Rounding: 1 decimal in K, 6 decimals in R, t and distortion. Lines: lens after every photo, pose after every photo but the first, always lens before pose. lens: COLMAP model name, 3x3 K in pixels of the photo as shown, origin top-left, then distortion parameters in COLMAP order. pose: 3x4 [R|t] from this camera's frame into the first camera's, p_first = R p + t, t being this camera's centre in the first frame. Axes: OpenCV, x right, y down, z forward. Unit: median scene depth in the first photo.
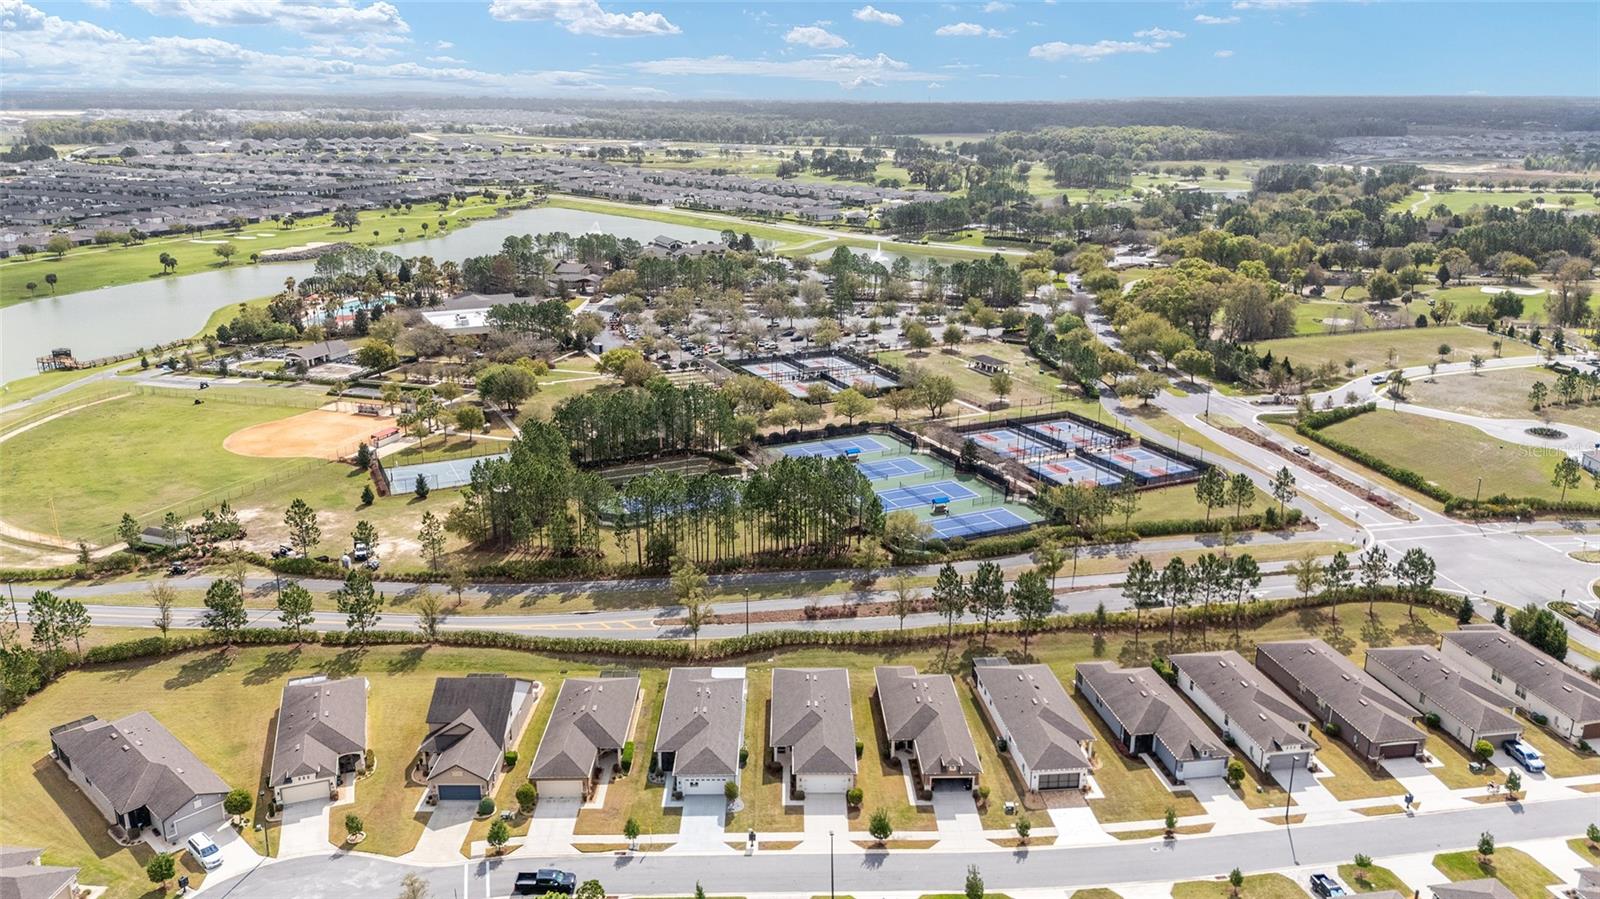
lens RADIAL K [[1182.5, 0, 800.0], [0, 1182.5, 449.5], [0, 0, 1]] dist [0.088514, -0.107092]
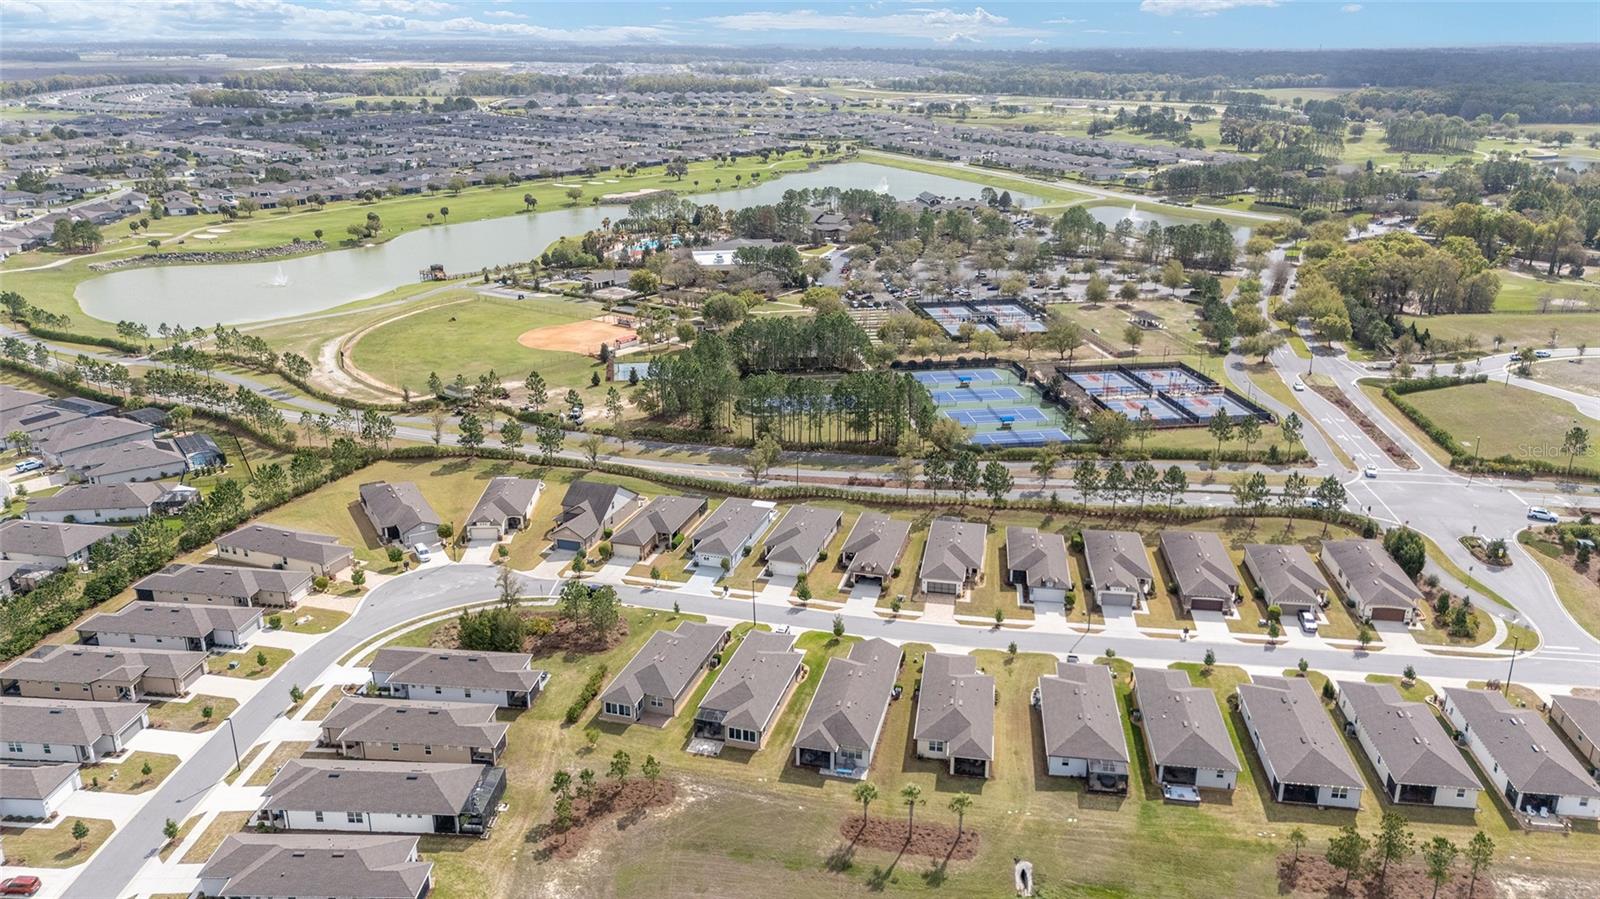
lens RADIAL K [[1182.5, 0, 800.0], [0, 1182.5, 449.5], [0, 0, 1]] dist [0.088514, -0.107092]
pose [[0.954900, 0.094975, -0.281329, 0.314951], [-0.083672, 0.995138, 0.051947, 0.034273], [0.284895, -0.026065, 0.958204, -0.307788]]
